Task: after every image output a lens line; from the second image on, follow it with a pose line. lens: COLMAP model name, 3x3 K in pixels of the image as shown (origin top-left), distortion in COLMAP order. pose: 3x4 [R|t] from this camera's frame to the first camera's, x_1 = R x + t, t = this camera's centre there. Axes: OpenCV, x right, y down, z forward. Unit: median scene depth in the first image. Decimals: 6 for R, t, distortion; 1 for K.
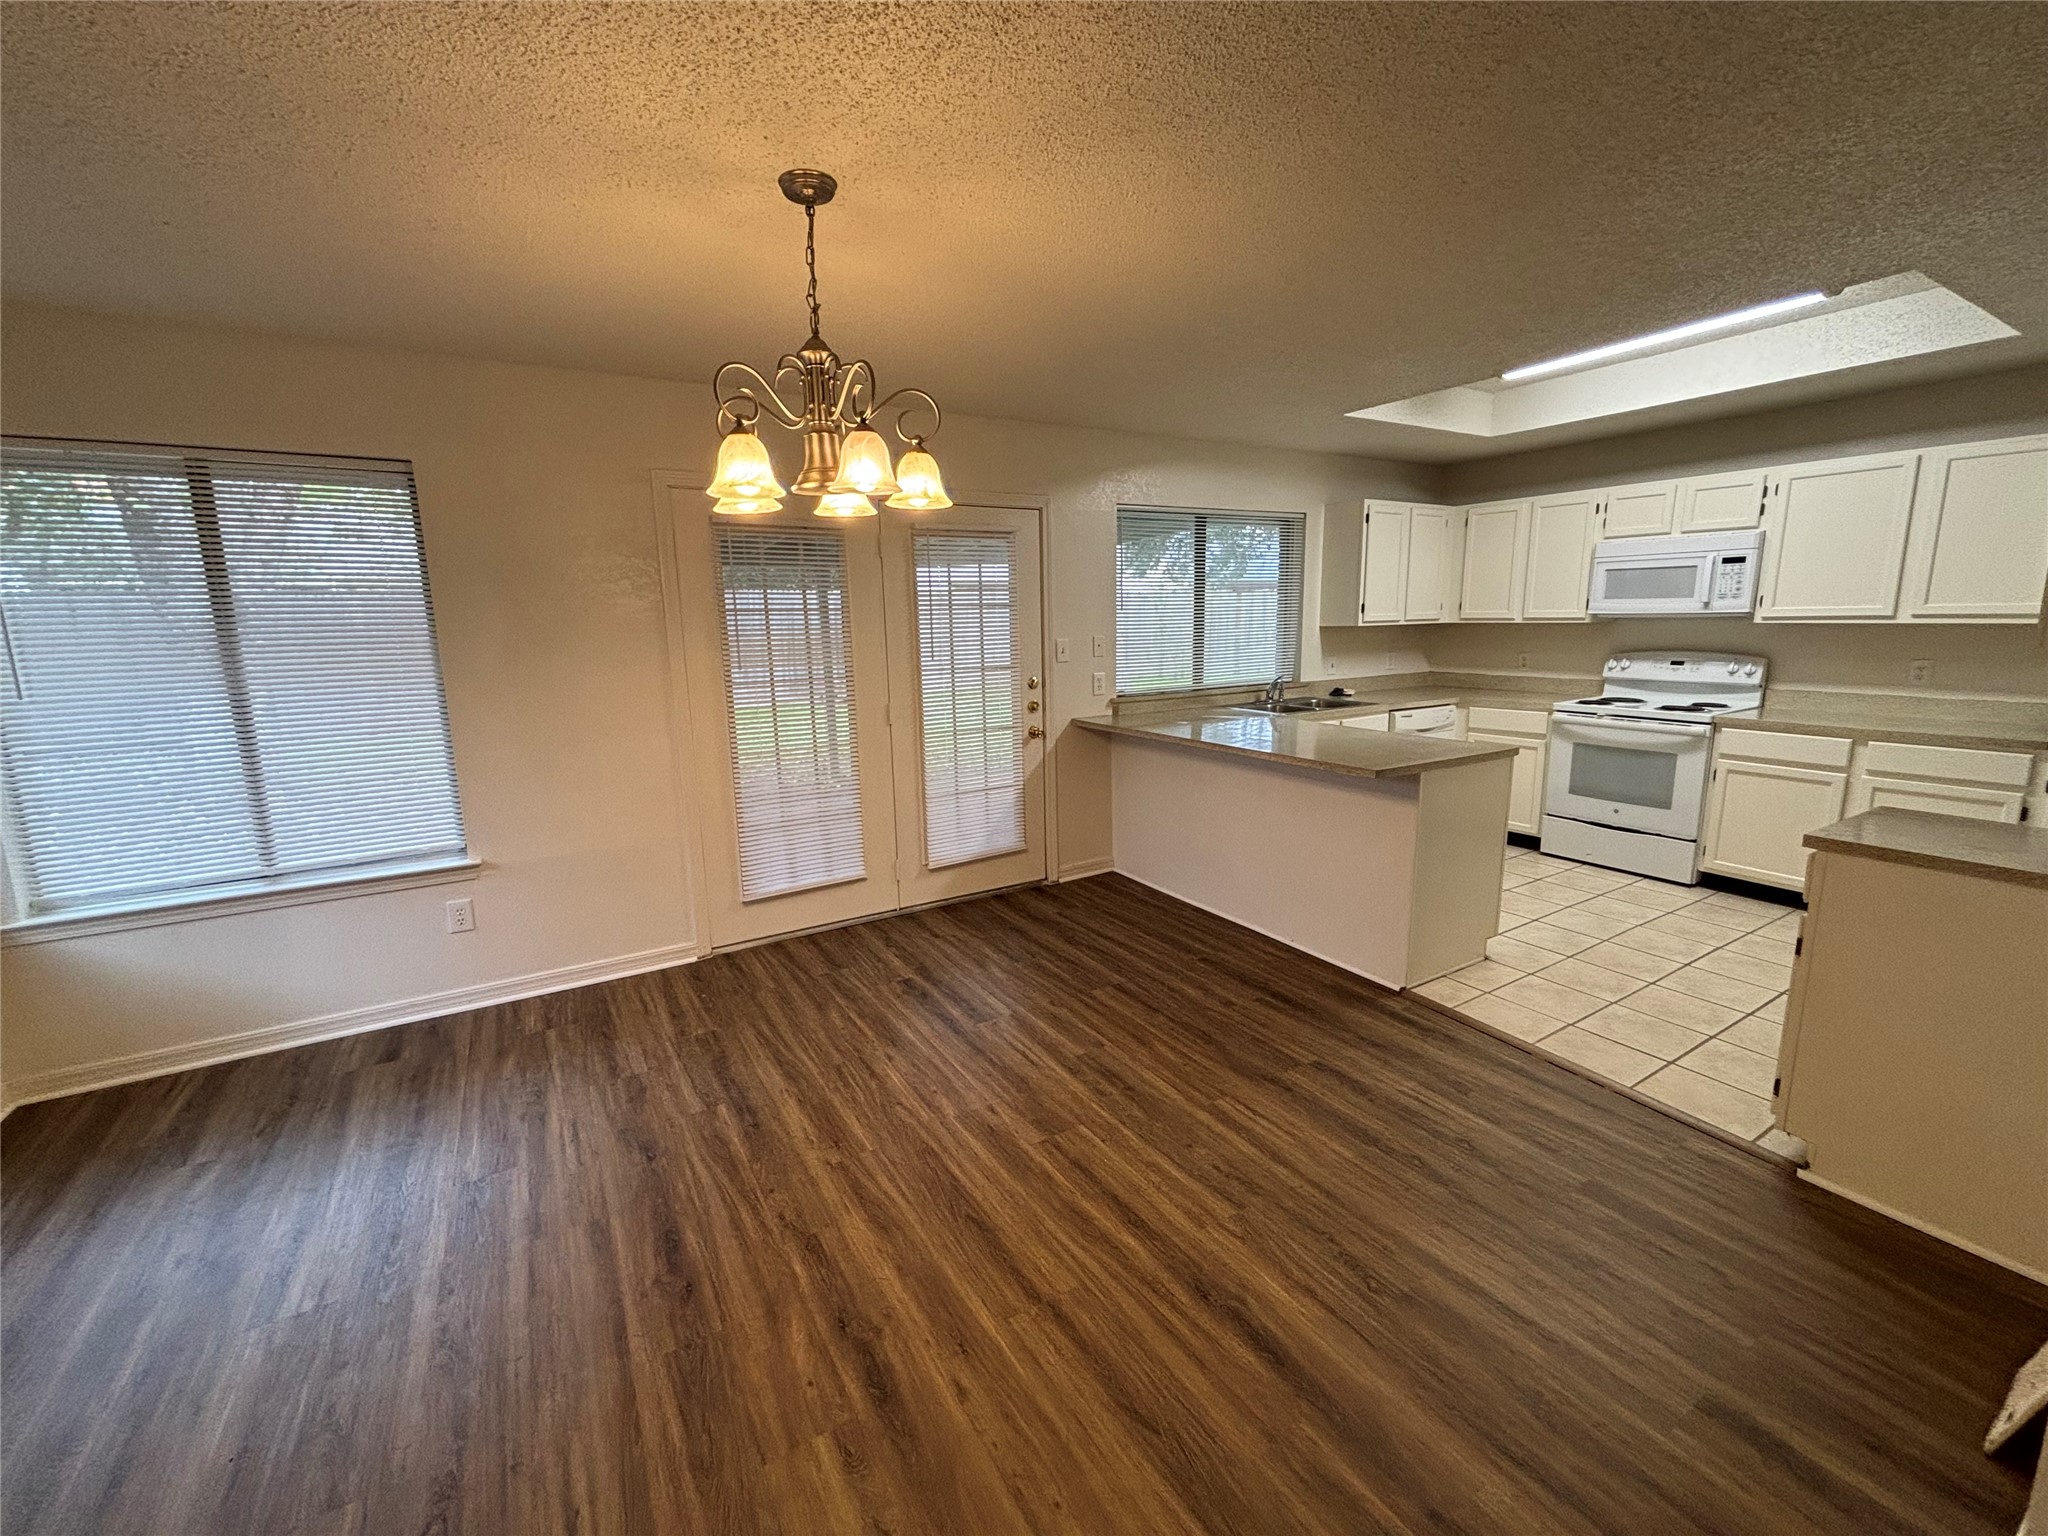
lens RADIAL K [[831.7, 0, 1020.7], [0, 831.7, 763.9], [0, 0, 1]] dist [0.000943, -0.001104]
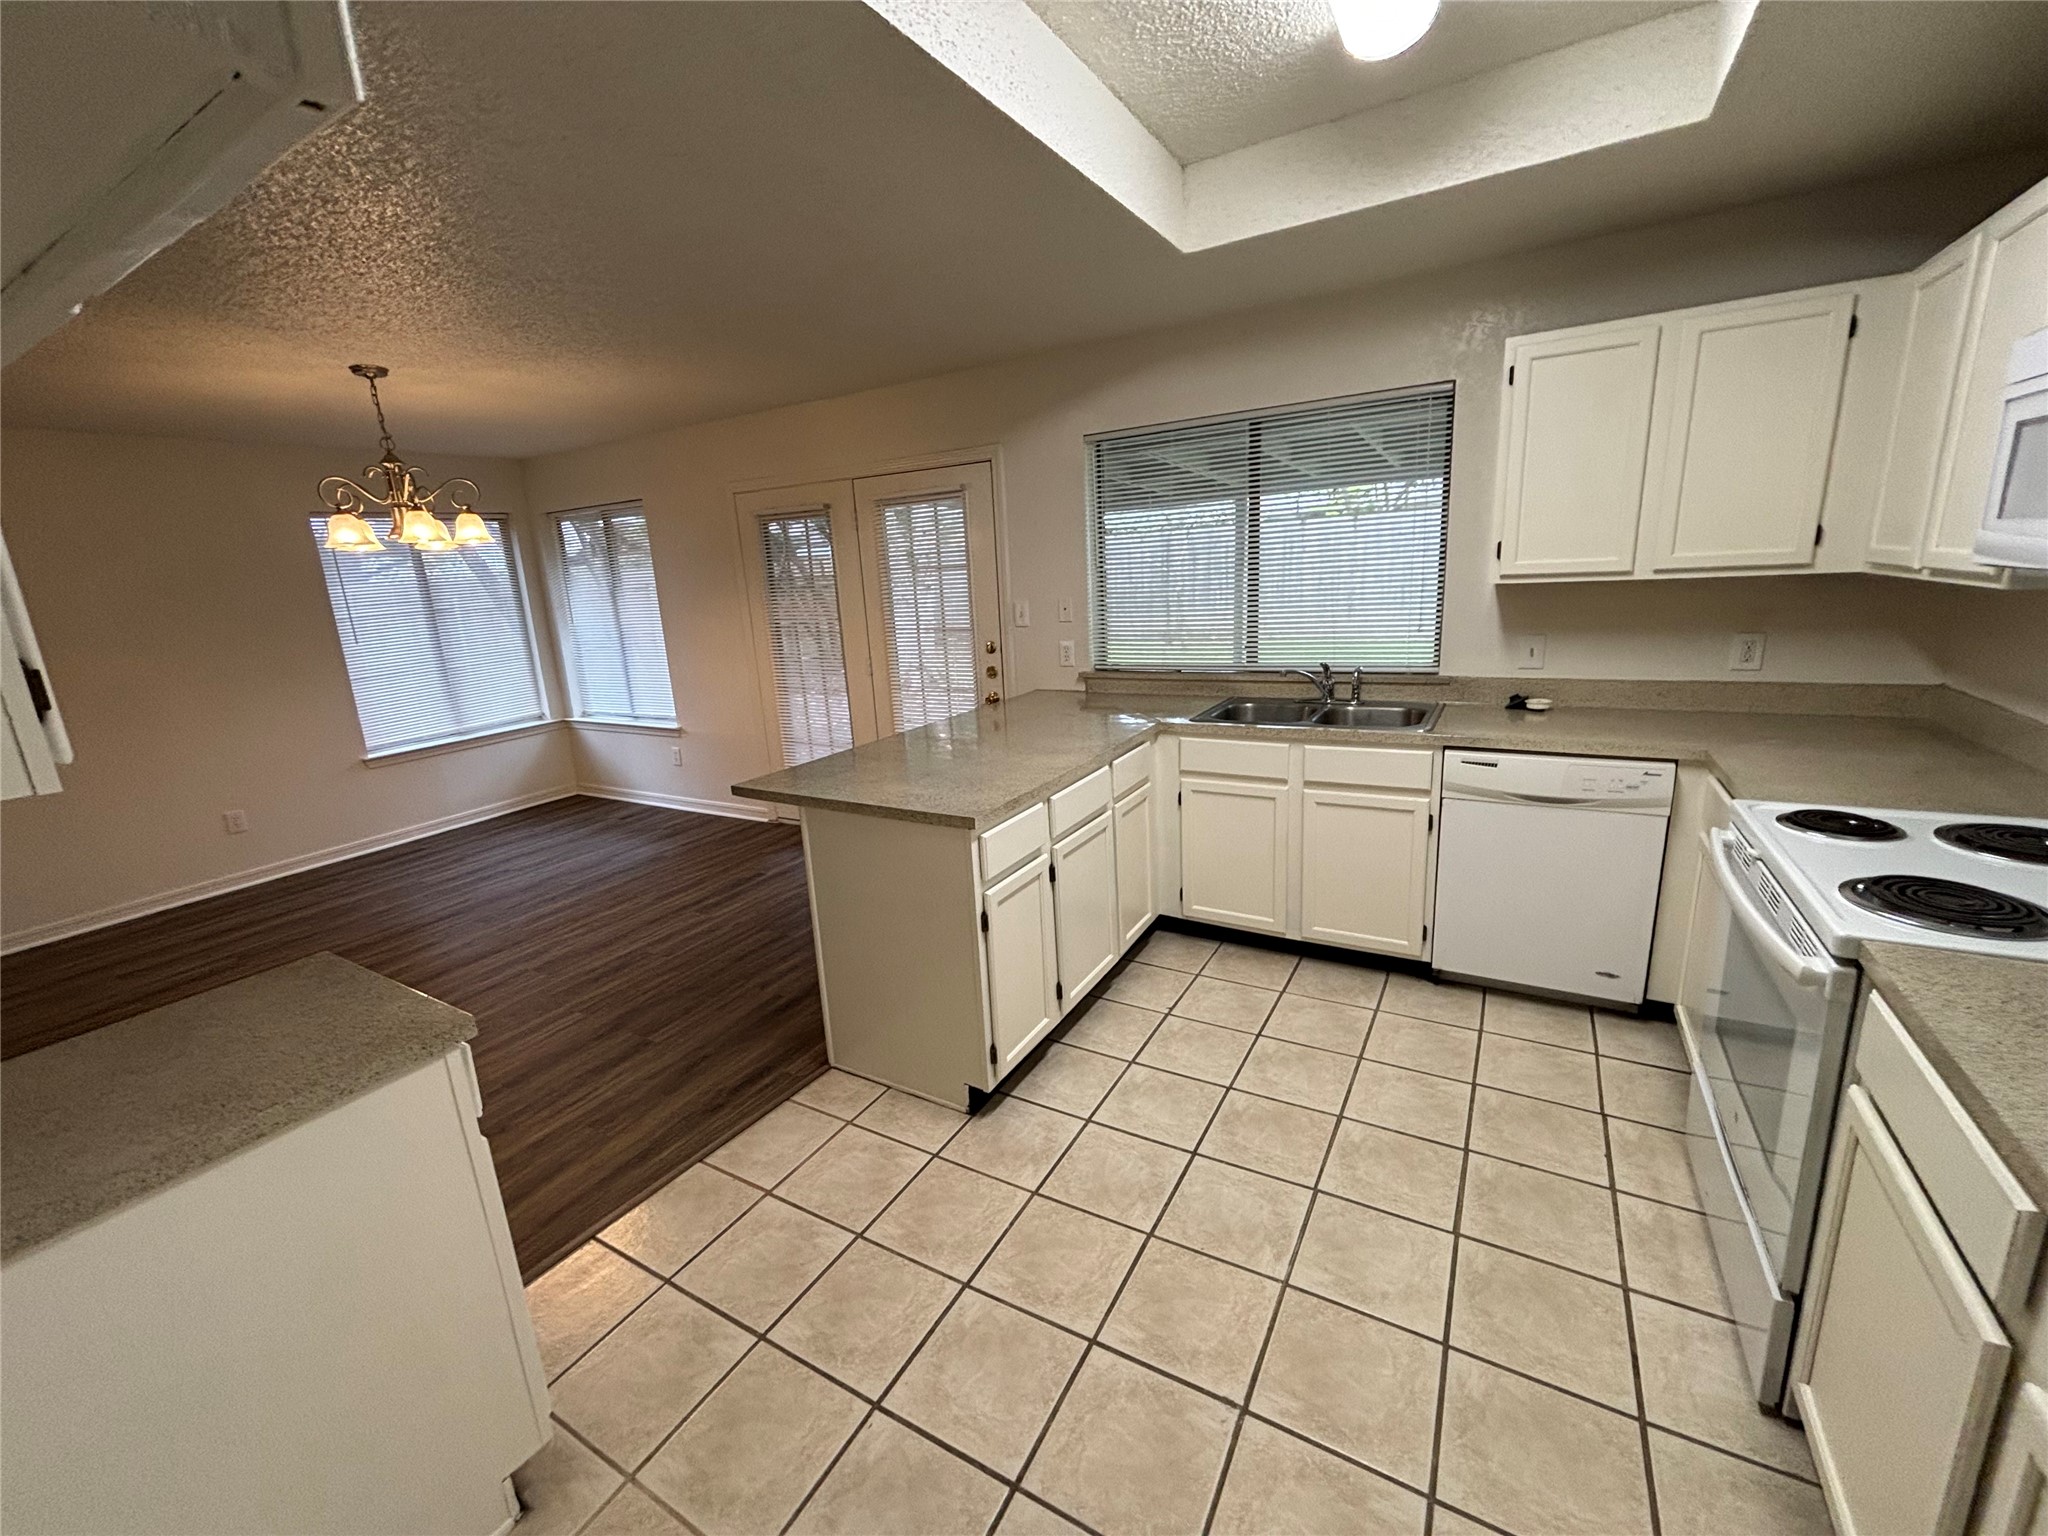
lens RADIAL K [[831.7, 0, 1018.7], [0, 831.7, 764.1], [0, 0, 1]] dist [0.000943, -0.001104]
pose [[0.477370, 0.197296, -0.856267, 0.933248], [-0.107106, 0.980266, 0.166155, -0.136142], [0.872150, 0.012394, 0.489081, 0.594892]]
